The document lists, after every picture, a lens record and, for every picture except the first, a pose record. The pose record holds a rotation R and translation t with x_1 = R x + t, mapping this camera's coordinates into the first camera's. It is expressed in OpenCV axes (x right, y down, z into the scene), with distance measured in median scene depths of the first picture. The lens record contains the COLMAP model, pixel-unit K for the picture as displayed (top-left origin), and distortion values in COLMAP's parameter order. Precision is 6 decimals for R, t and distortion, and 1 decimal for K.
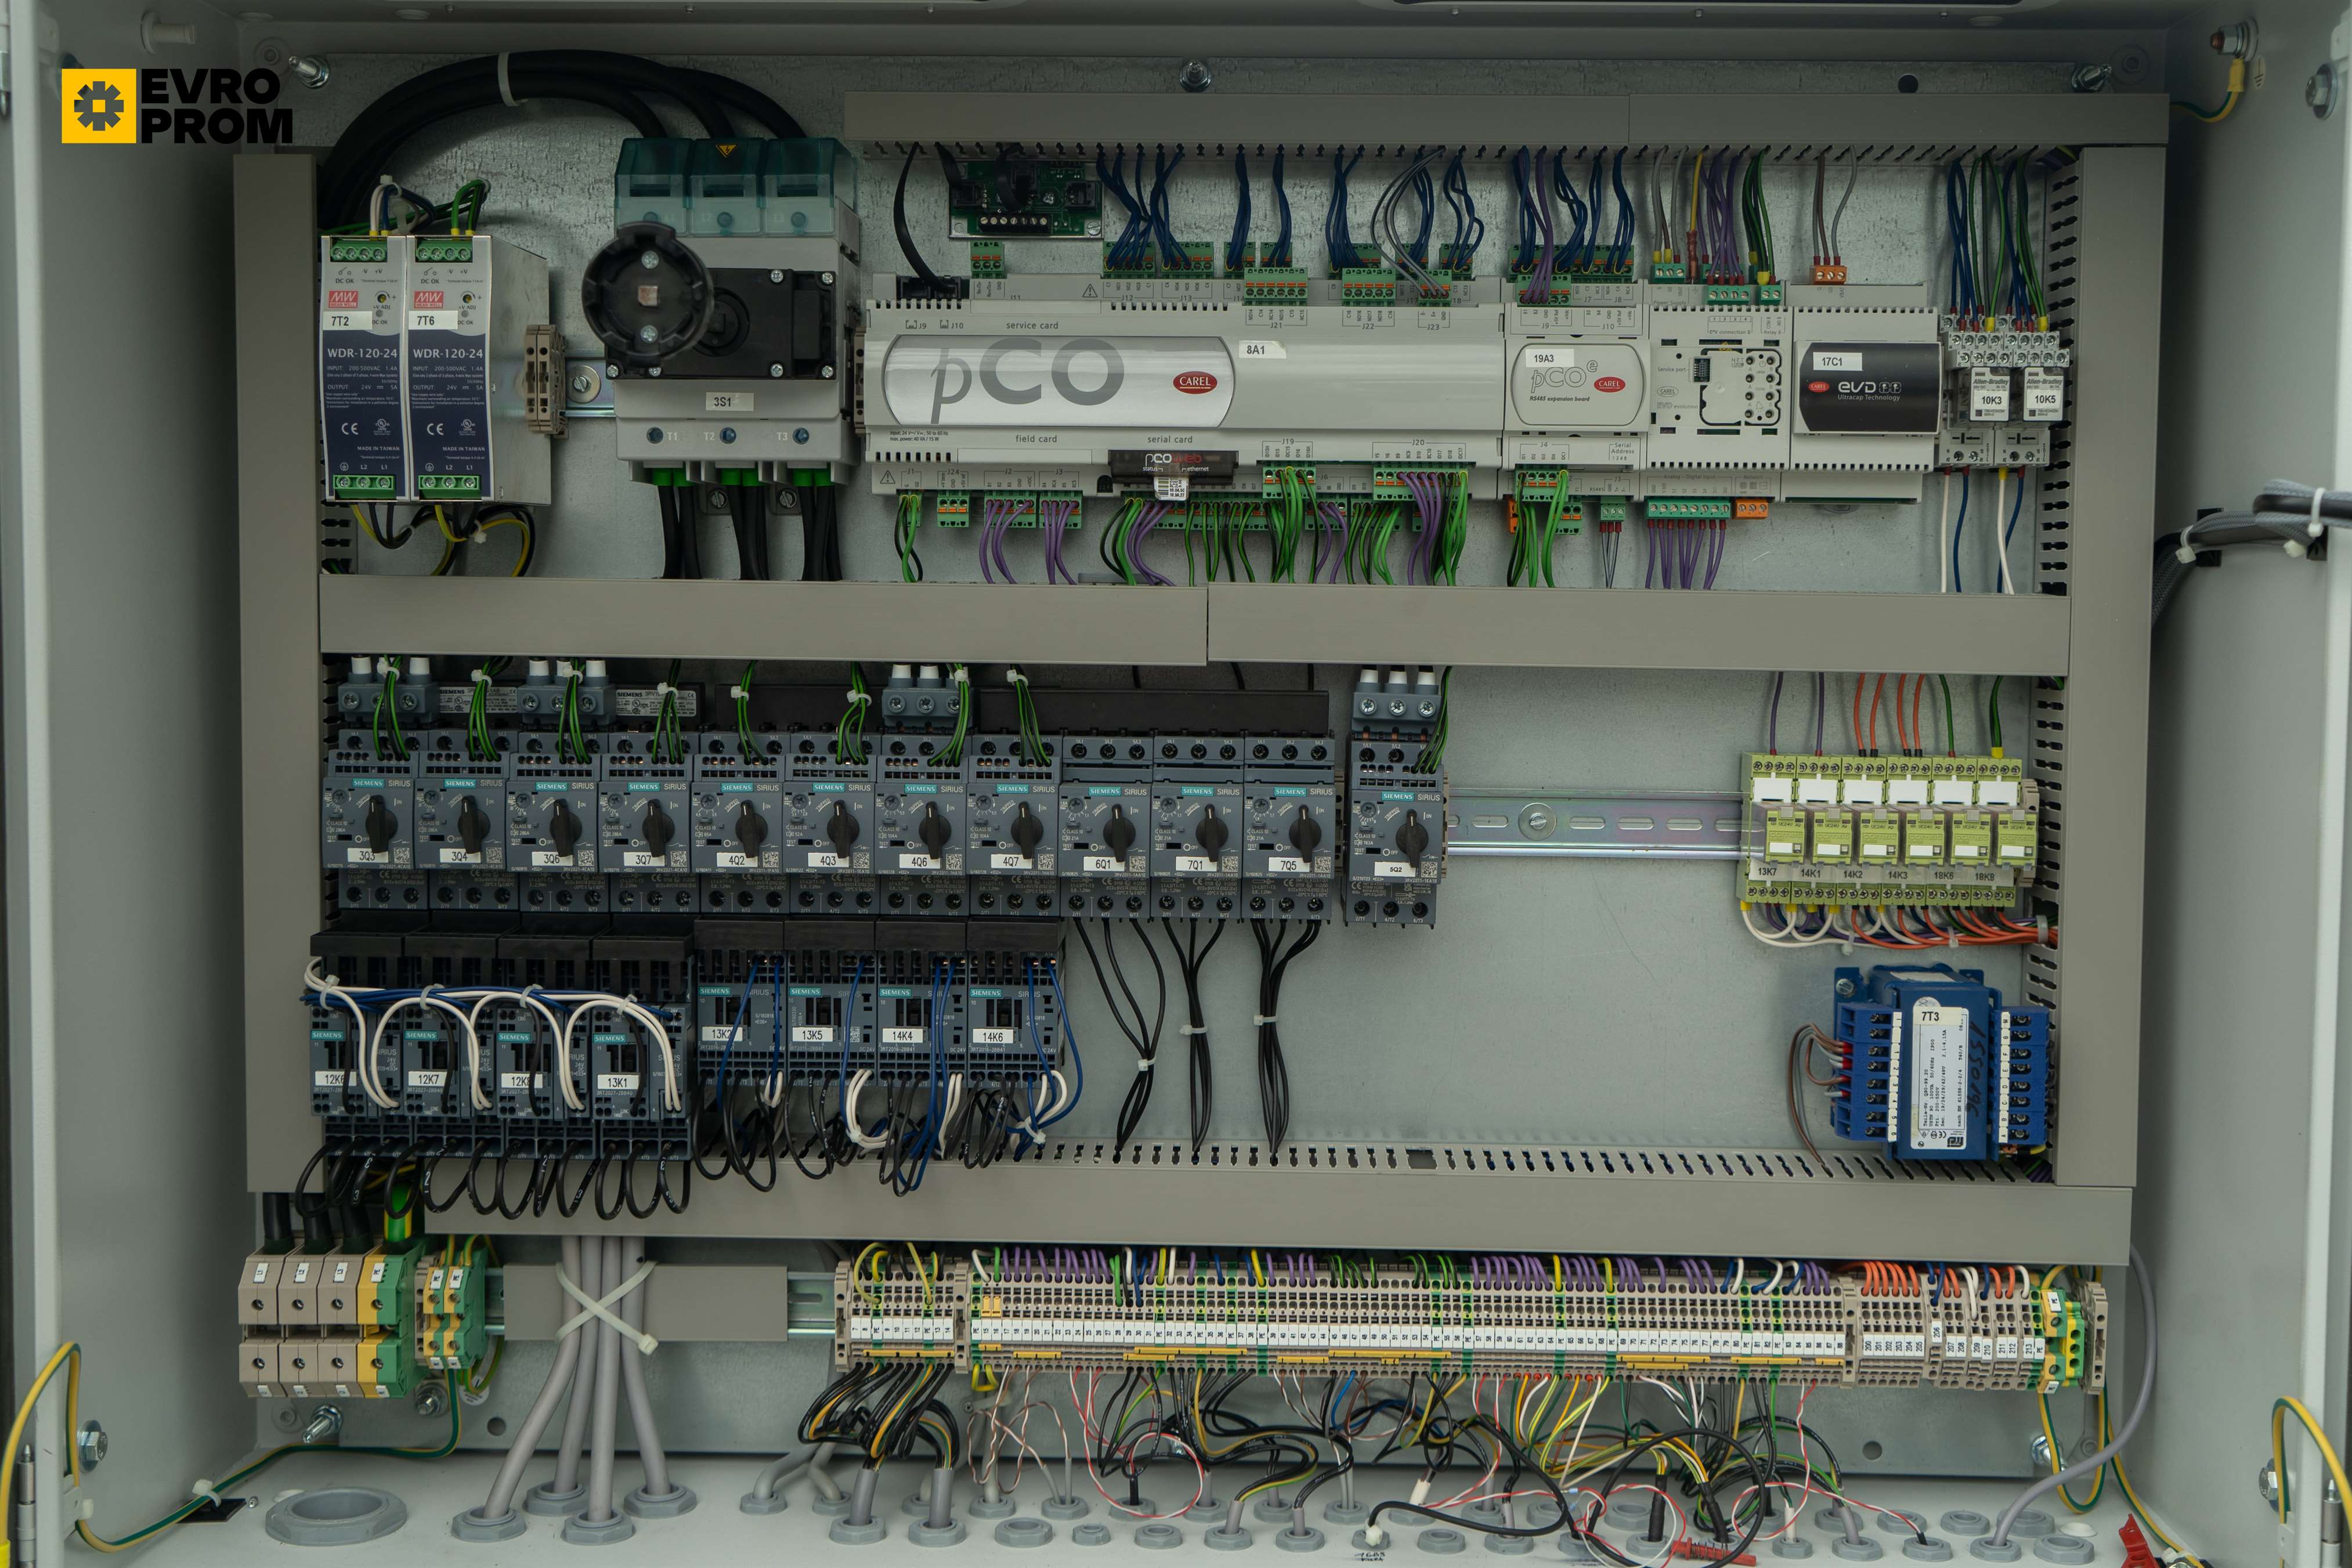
lens RADIAL K [[2665.9, 0, 1166.3], [0, 2665.9, 804.5], [0, 0, 1]] dist [0.011852, 0.000000]
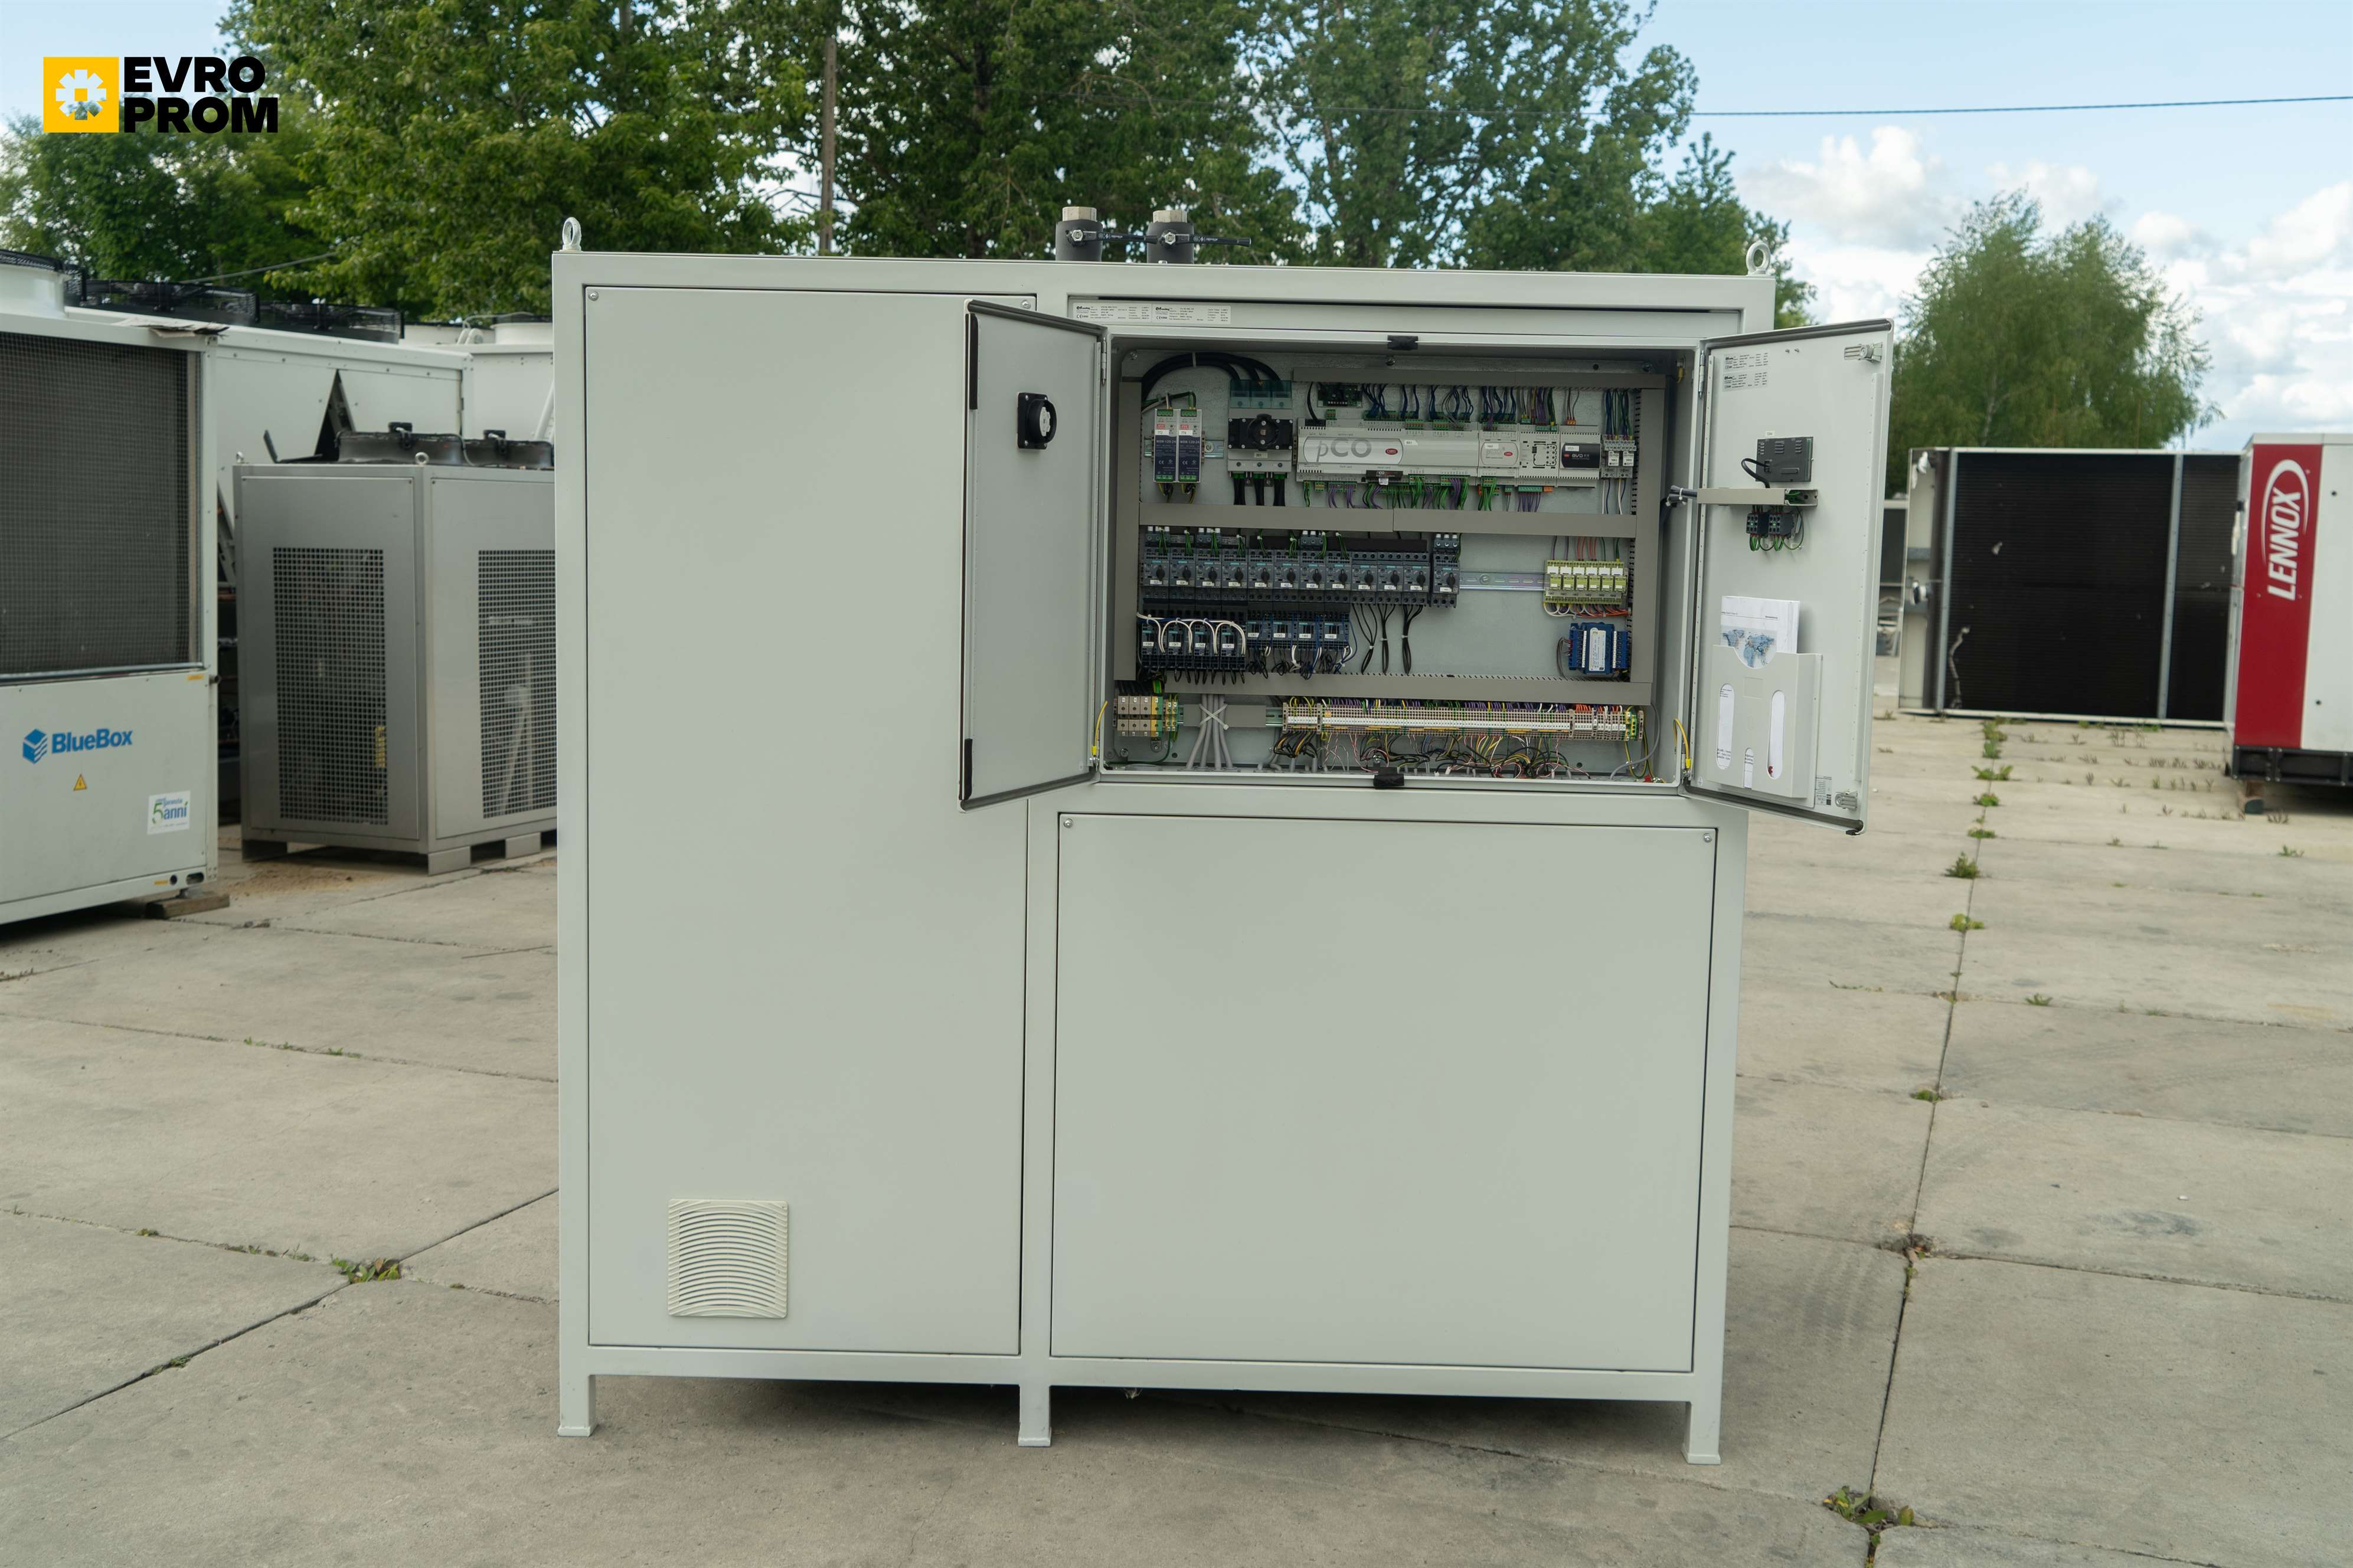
lens RADIAL K [[2320.7, 0, 1168.7], [0, 2320.7, 769.4], [0, 0, 1]] dist [0.014905, 0.000000]
pose [[0.999748, 0.011439, 0.019327, -0.334449], [-0.012016, 0.999478, 0.029982, 0.172289], [-0.018974, -0.030206, 0.999364, -2.056046]]
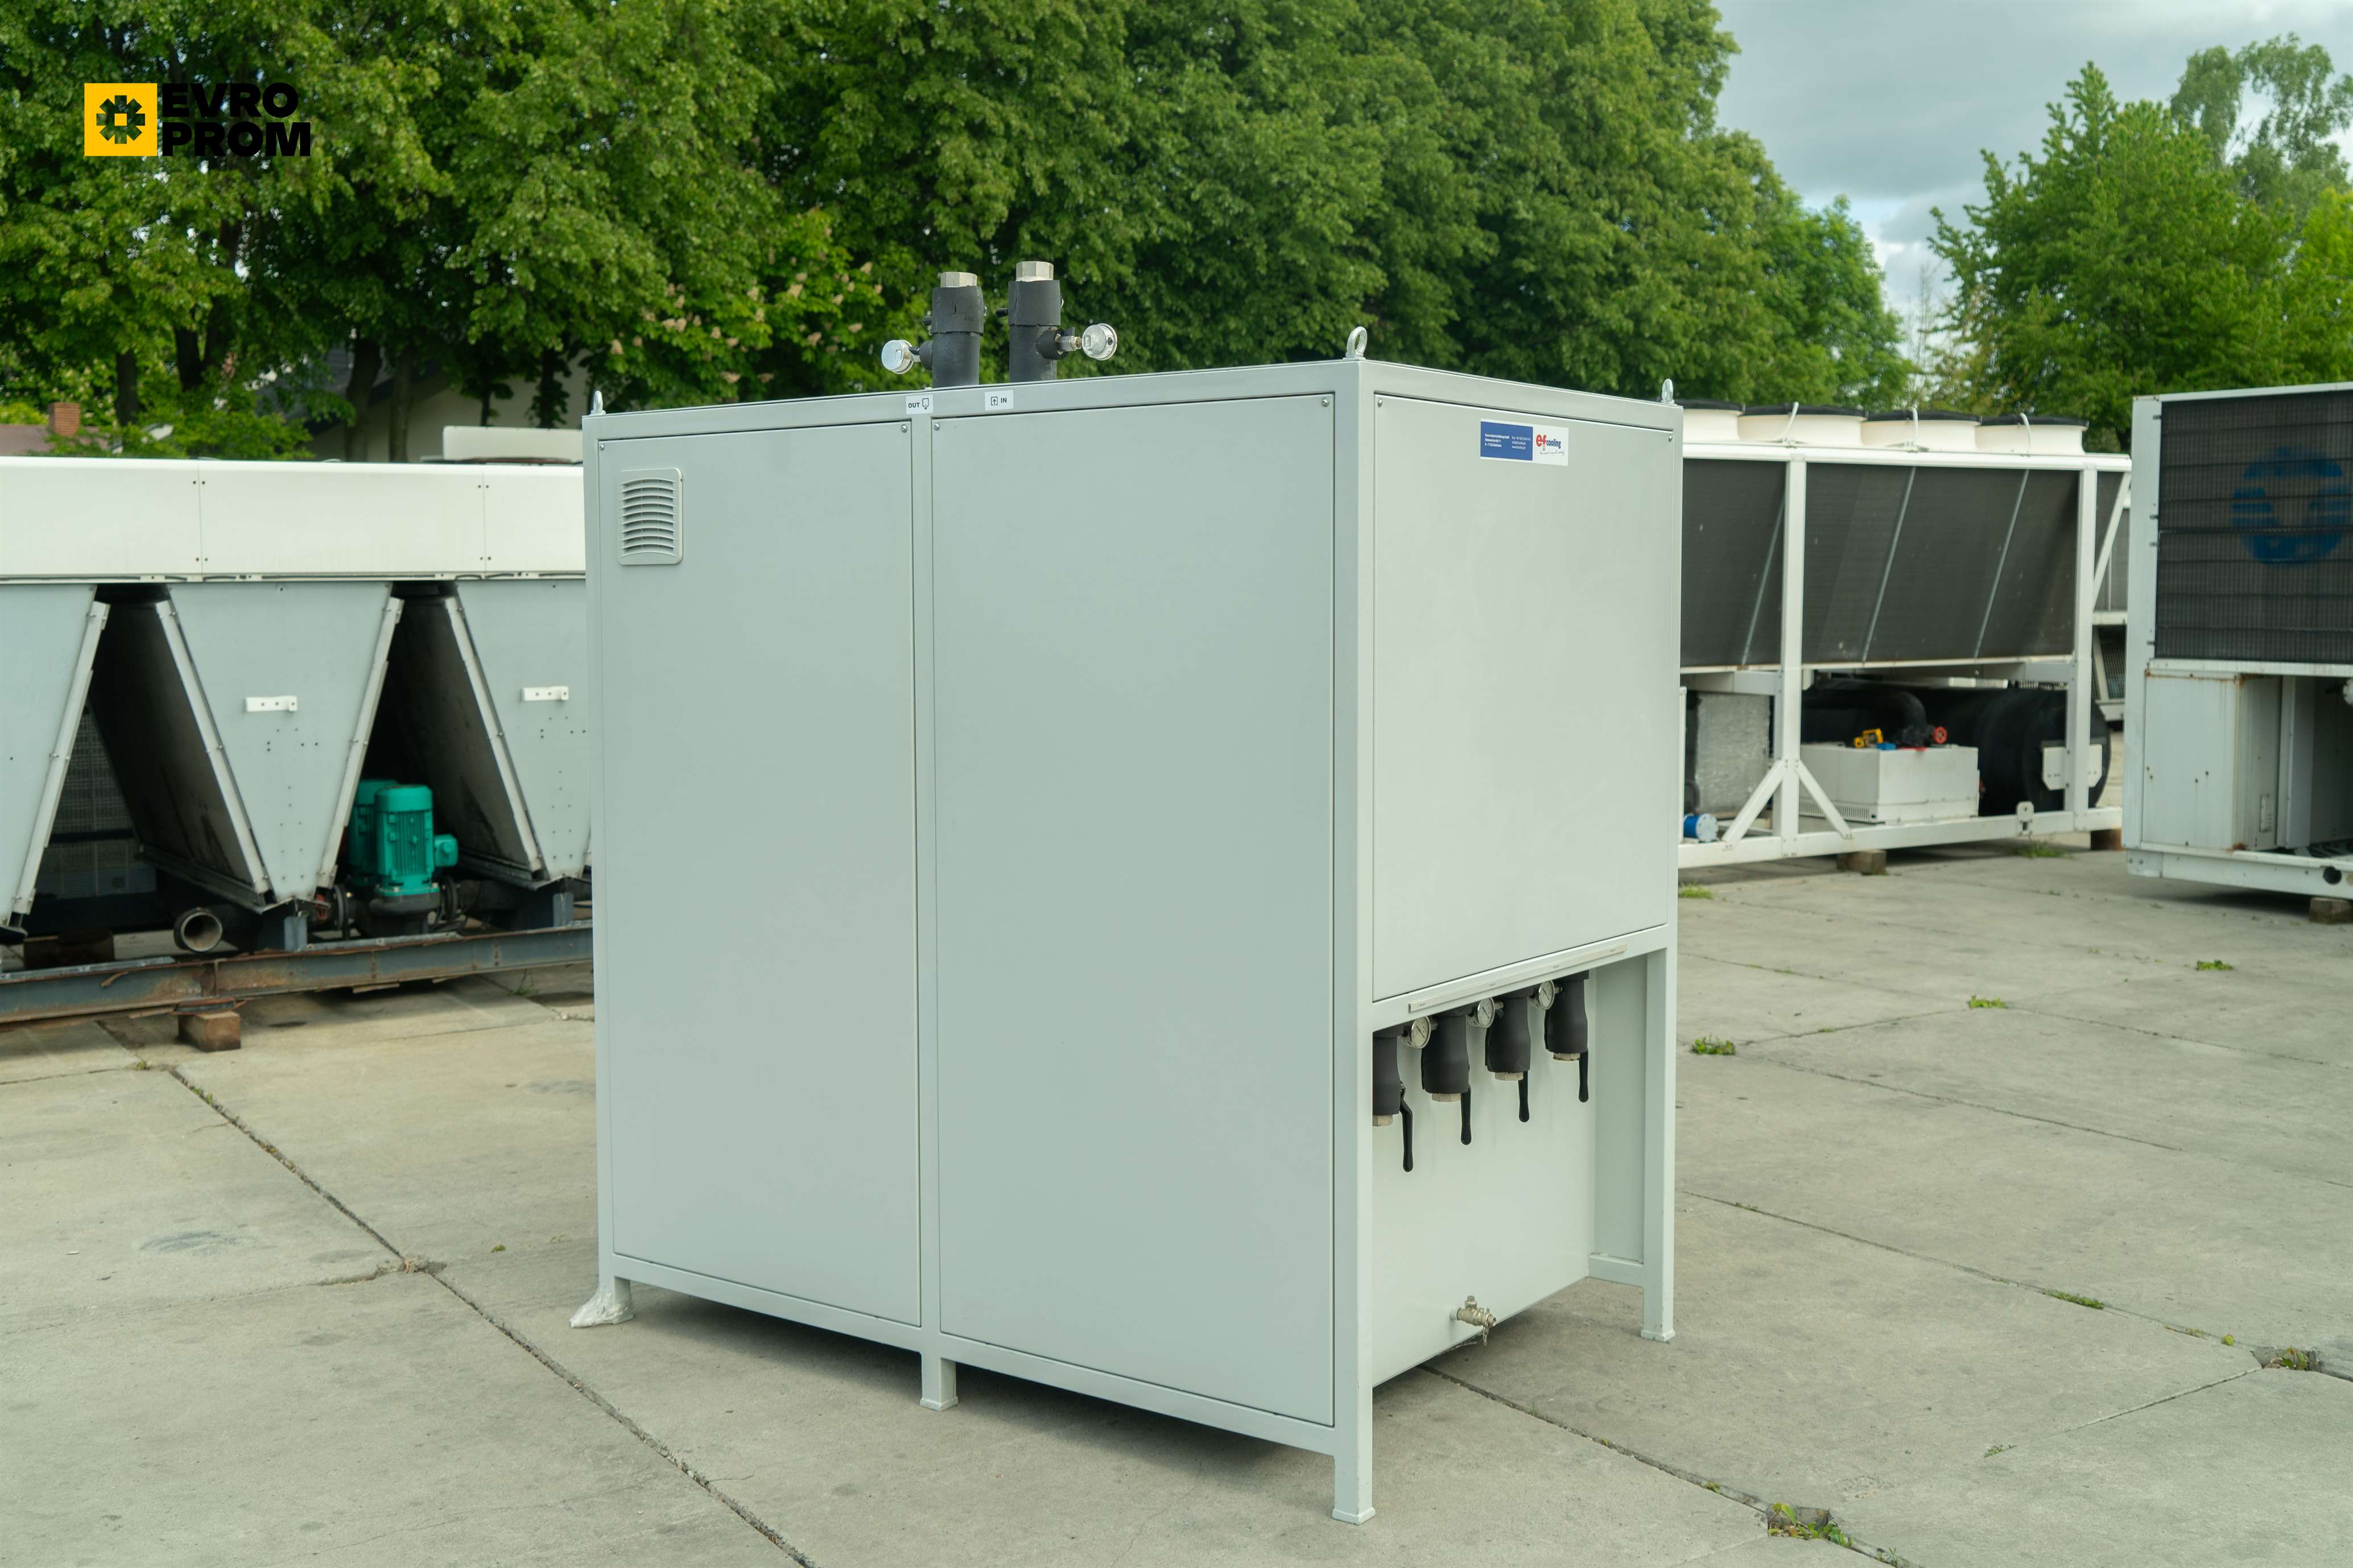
lens RADIAL K [[2389.5, 0, 1179.1], [0, 2389.5, 778.9], [0, 0, 1]] dist [0.006975, 0.000000]
pose [[-0.826093, -0.050223, 0.561291, -2.550959], [0.042677, 0.987585, 0.151179, -0.395518], [-0.561915, 0.148842, -0.813694, 4.486233]]
